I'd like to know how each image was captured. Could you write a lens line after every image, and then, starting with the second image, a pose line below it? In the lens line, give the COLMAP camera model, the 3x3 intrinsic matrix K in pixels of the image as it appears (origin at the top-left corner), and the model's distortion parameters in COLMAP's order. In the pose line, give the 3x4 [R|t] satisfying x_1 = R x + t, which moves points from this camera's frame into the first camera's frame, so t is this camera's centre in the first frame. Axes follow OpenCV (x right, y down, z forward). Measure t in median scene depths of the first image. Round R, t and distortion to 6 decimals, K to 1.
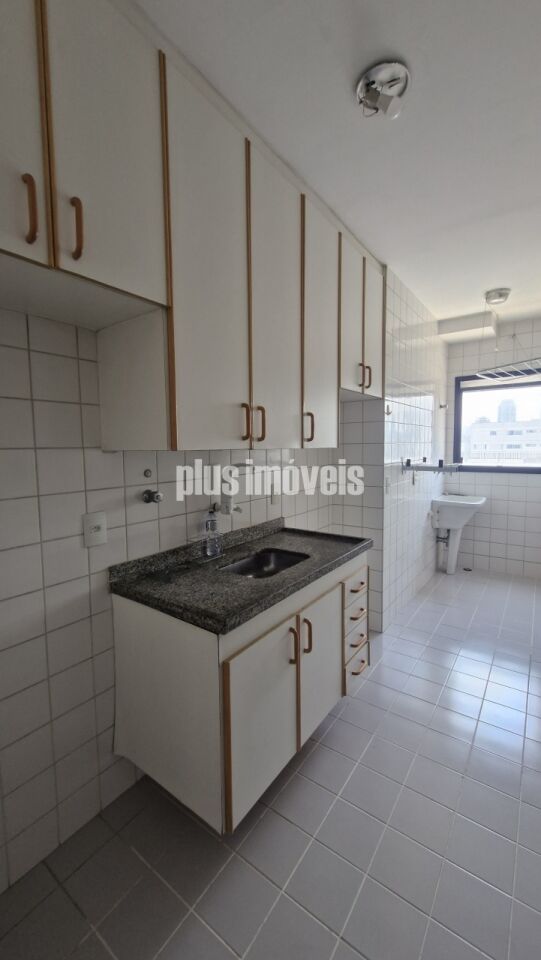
lens RADIAL K [[379.9, 0, 267.9], [0, 379.9, 475.5], [0, 0, 1]] dist [0.001264, 0.000093]
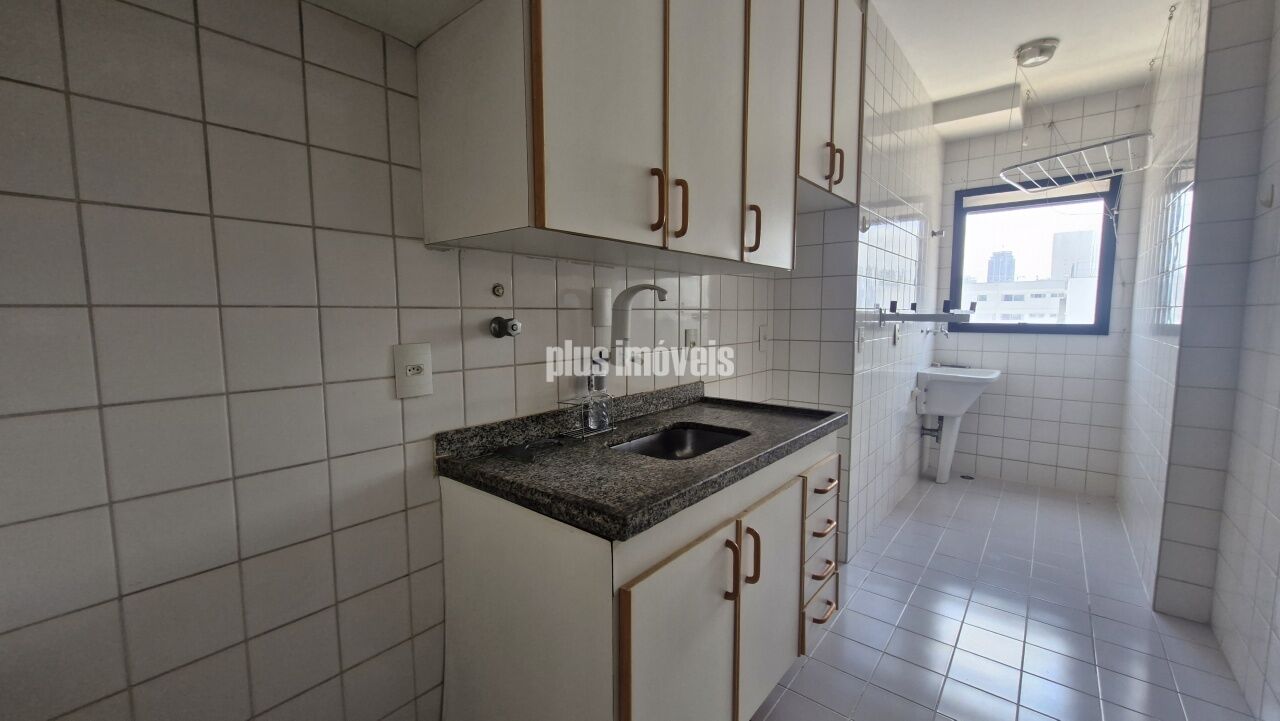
lens RADIAL K [[508.5, 0, 630.7], [0, 508.5, 363.7], [0, 0, 1]] dist [-0.001041, -0.001094]
pose [[0.997701, 0.013549, -0.066399, -0.022351], [-0.012271, 0.999732, 0.019608, 0.054310], [0.066647, -0.018749, 0.997600, 0.096663]]
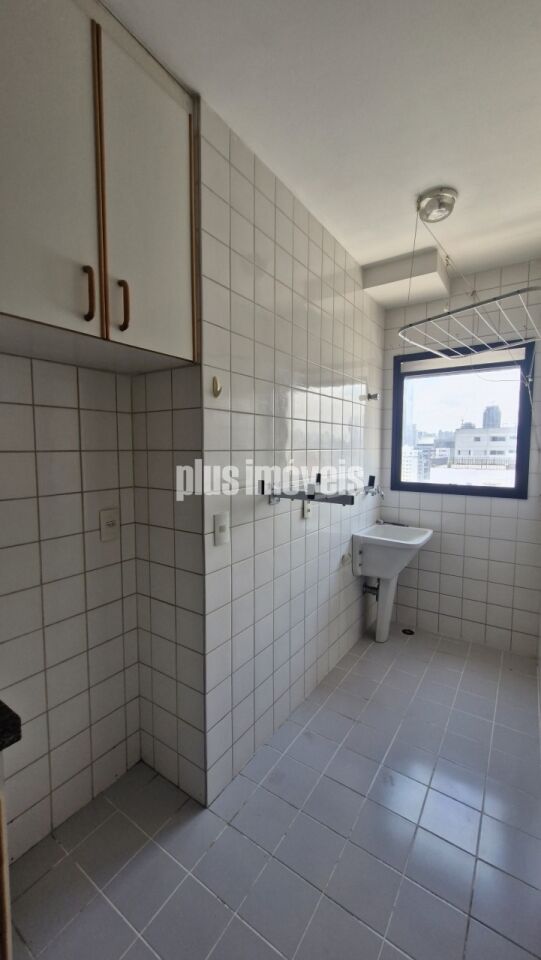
lens RADIAL K [[379.9, 0, 268.3], [0, 379.9, 477.0], [0, 0, 1]] dist [0.001264, 0.000093]
pose [[0.999431, 0.011026, 0.031887, 0.374603], [-0.010919, 0.999934, -0.003528, -0.048583], [-0.031923, 0.003178, 0.999485, 0.477115]]
